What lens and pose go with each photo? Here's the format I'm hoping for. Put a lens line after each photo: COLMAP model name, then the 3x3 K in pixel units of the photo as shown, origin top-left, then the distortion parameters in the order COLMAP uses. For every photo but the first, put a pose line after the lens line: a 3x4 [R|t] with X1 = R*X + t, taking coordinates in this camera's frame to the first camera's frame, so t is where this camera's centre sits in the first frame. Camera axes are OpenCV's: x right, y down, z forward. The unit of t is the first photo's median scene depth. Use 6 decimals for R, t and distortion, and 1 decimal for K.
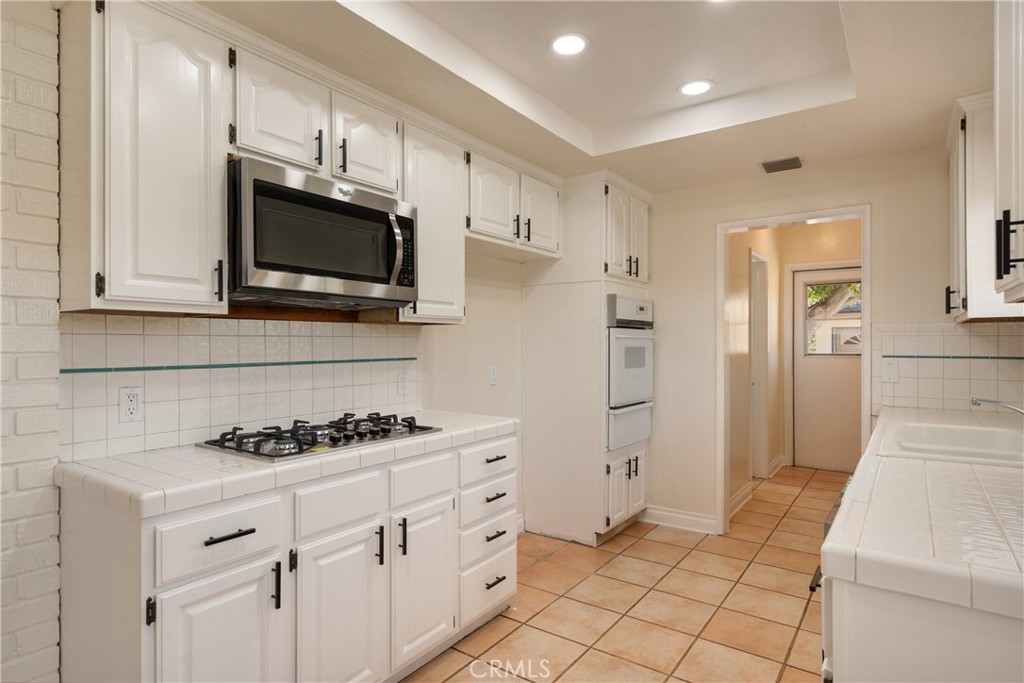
lens RADIAL K [[552.5, 0, 509.3], [0, 552.5, 345.7], [0, 0, 1]] dist [0.000093, 0.000252]
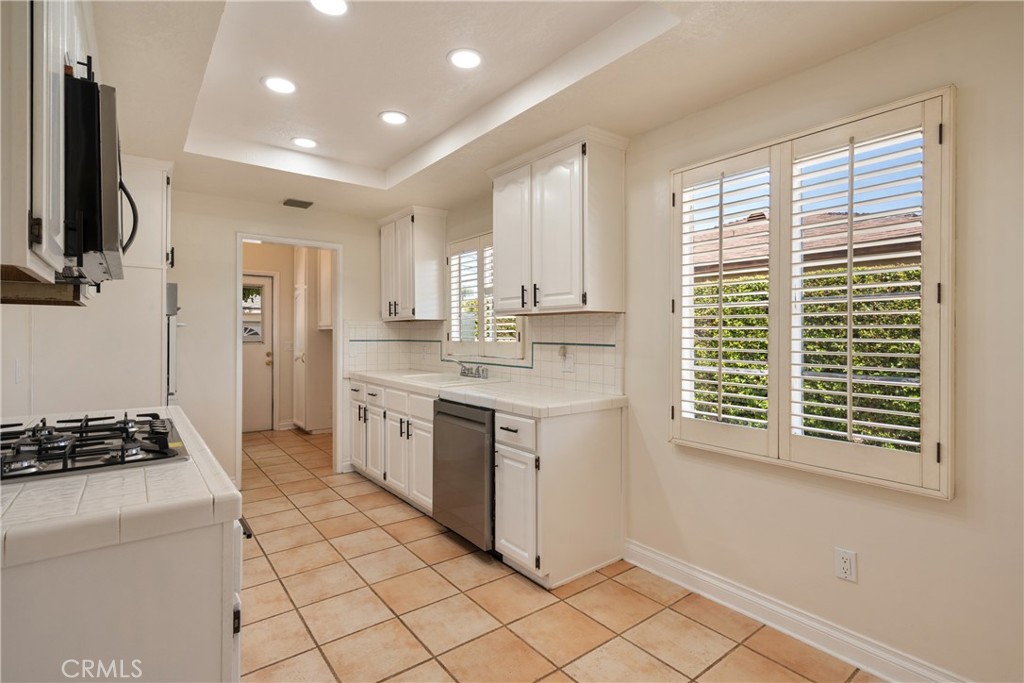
lens RADIAL K [[489.0, 0, 507.4], [0, 489.0, 335.5], [0, 0, 1]] dist [-0.000443, -0.000129]
pose [[0.285652, 0.001162, 0.958333, -0.601727], [0.001448, 0.999998, -0.001644, 0.007722], [-0.958332, 0.001857, 0.285649, 0.166289]]
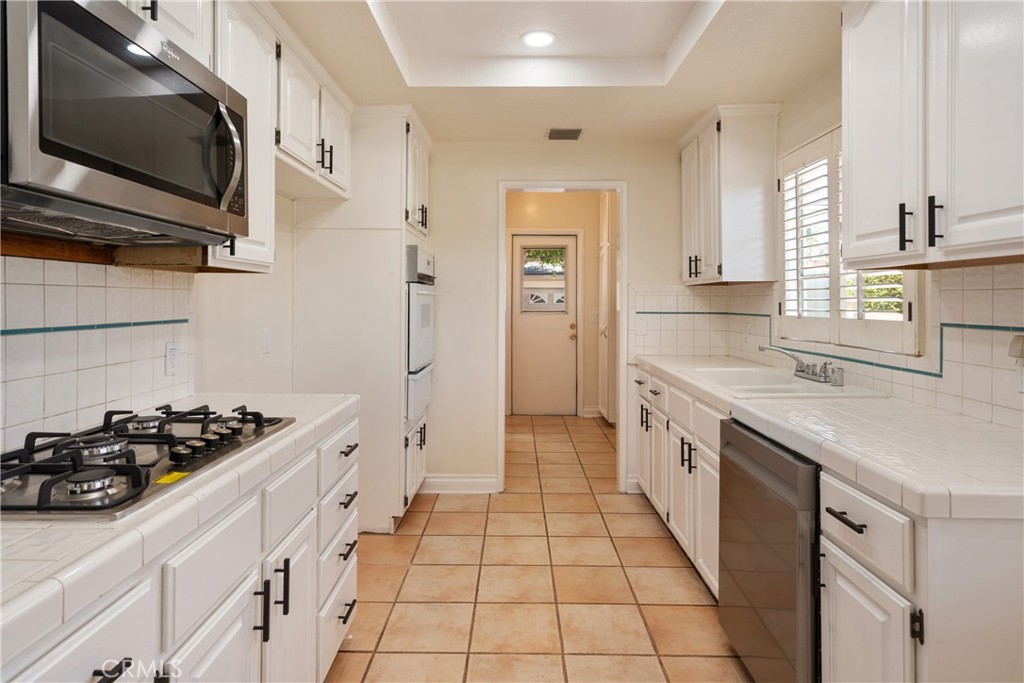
lens RADIAL K [[564.0, 0, 506.1], [0, 564.0, 299.8], [0, 0, 1]] dist [0.000606, 0.000627]
pose [[0.818560, 0.006336, 0.574386, -0.253235], [-0.003016, 0.999973, -0.006732, 0.000691], [-0.574413, 0.003779, 0.818557, 0.197001]]
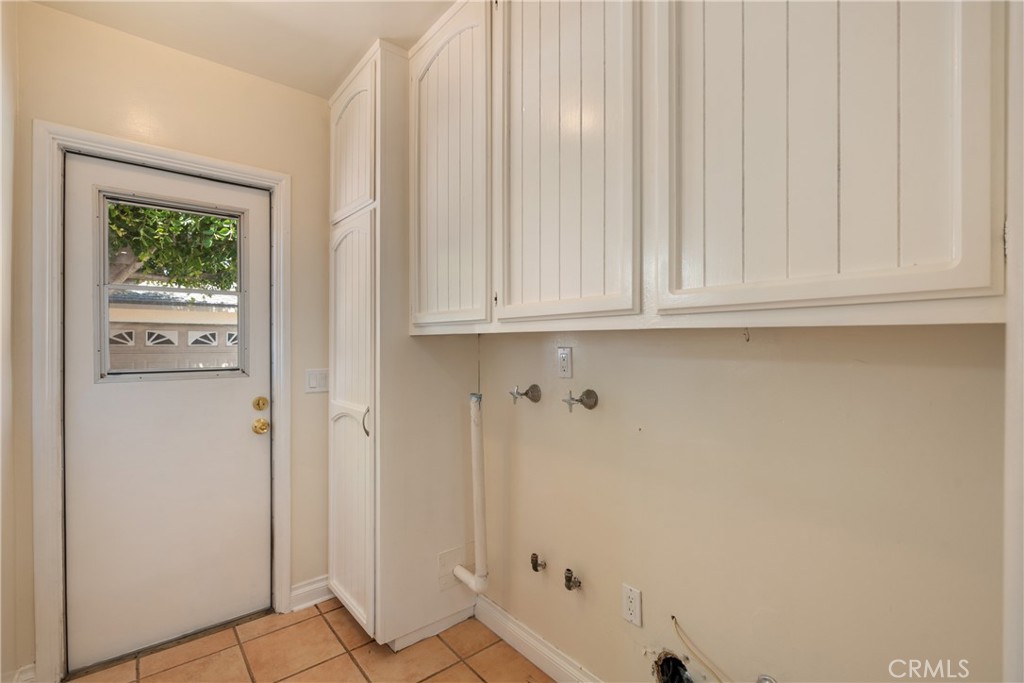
lens RADIAL K [[478.3, 0, 508.1], [0, 478.3, 340.3], [0, 0, 1]] dist [0.000379, 0.000680]
pose [[0.272854, 0.002648, 0.962052, 0.561778], [0.004998, 0.999979, -0.004170, -0.011228], [-0.962042, 0.005946, 0.272835, 1.224209]]
